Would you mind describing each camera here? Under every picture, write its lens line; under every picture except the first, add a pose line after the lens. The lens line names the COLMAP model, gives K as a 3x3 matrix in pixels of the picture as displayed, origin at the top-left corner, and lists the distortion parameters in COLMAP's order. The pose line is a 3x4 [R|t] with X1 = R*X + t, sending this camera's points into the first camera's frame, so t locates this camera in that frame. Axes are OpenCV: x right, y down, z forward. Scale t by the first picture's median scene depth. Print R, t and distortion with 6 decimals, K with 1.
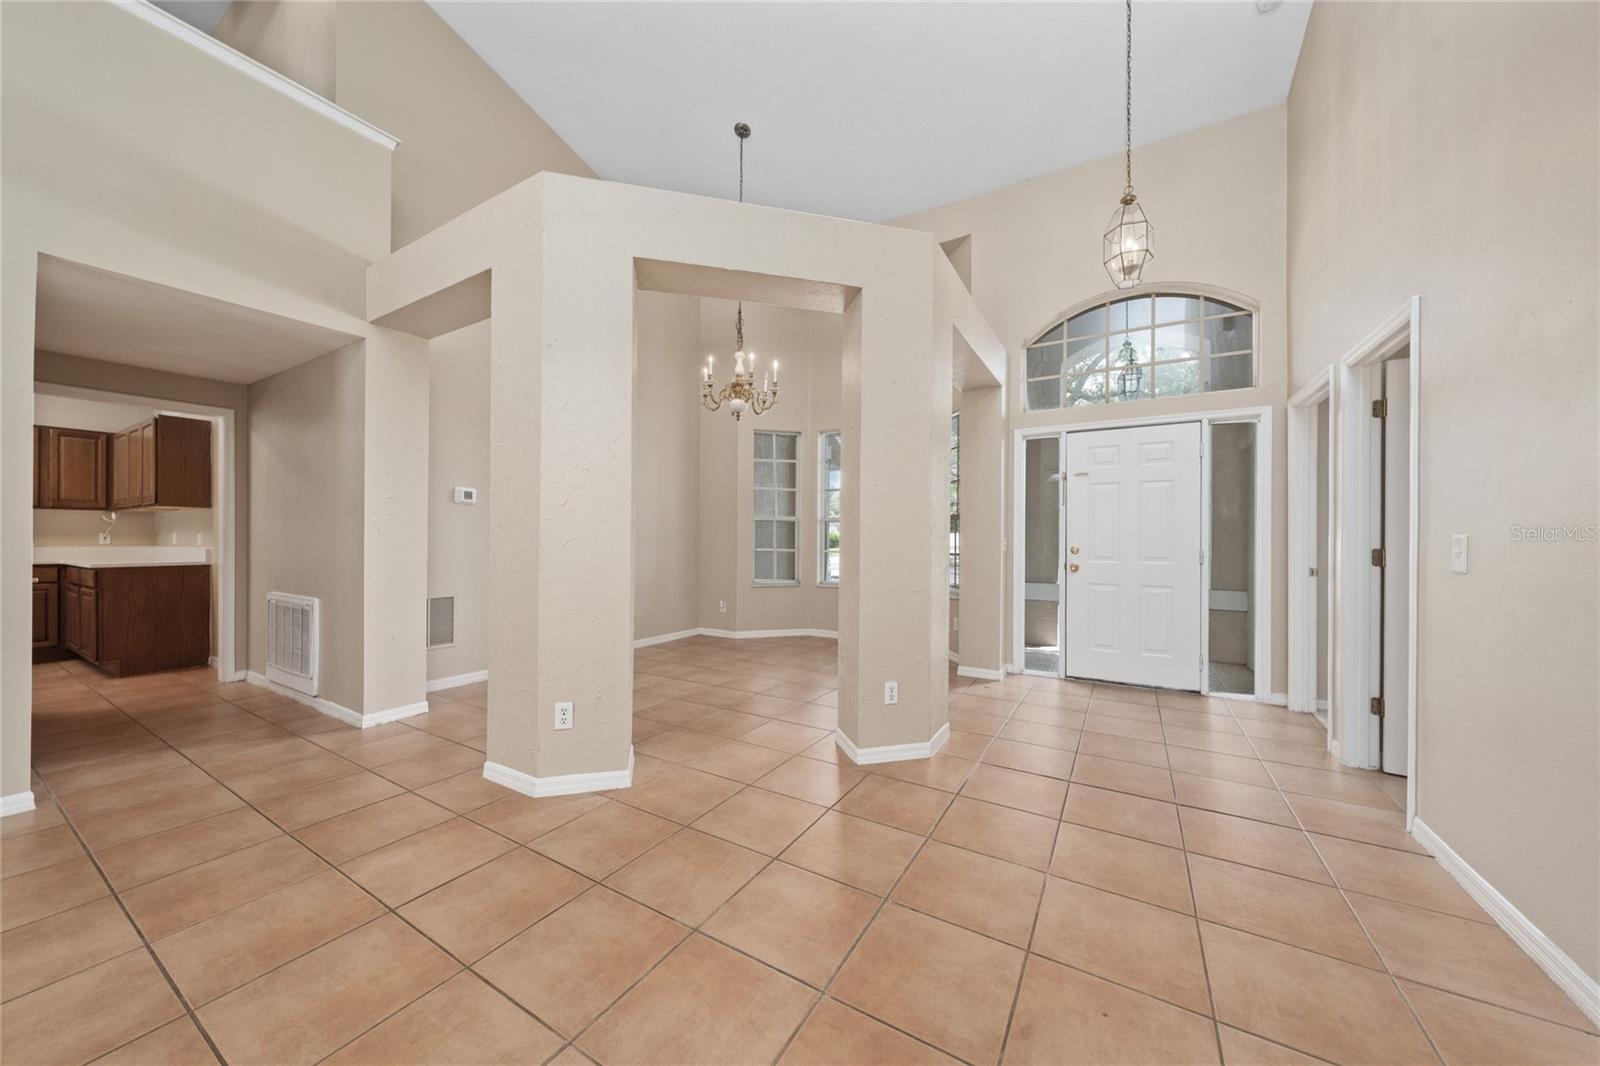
lens RADIAL K [[553.4, 0, 801.3], [0, 553.4, 542.3], [0, 0, 1]] dist [-0.005960, 0.000097]
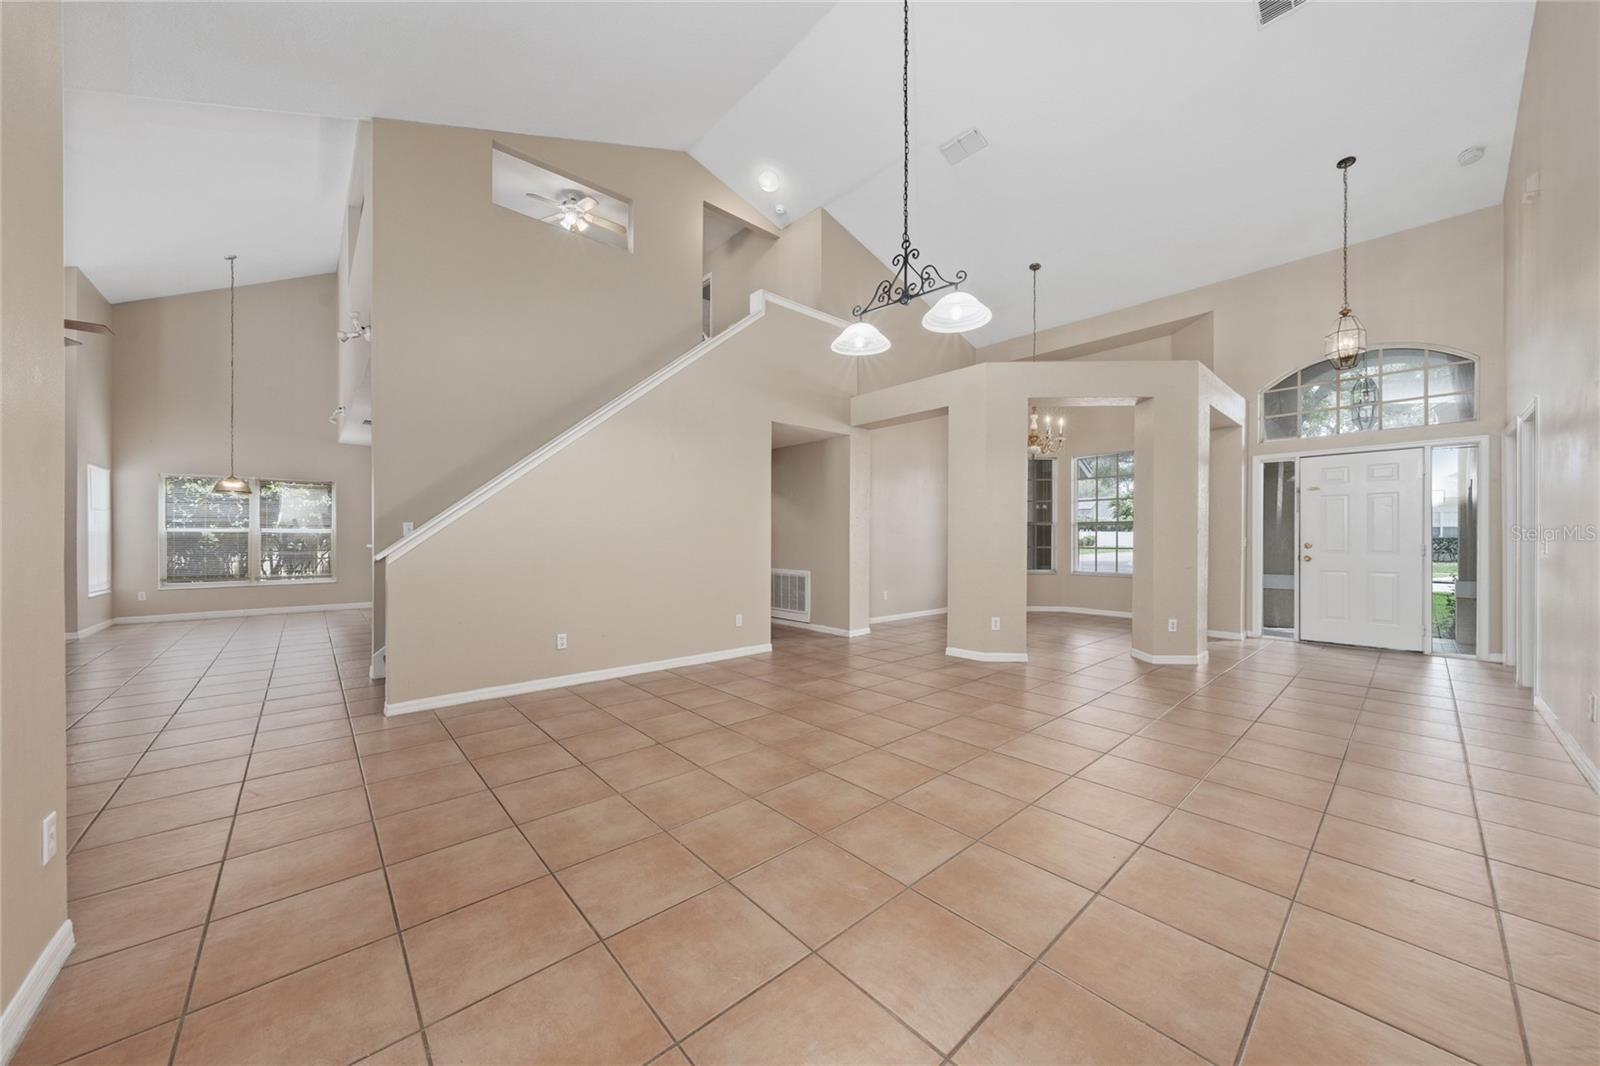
lens RADIAL K [[553.4, 0, 795.8], [0, 553.4, 542.9], [0, 0, 1]] dist [-0.005960, 0.000097]
pose [[0.950329, -0.002656, -0.311237, -0.261192], [0.002341, 0.999996, -0.001388, 0.005865], [0.311239, 0.000591, 0.950331, -0.634834]]
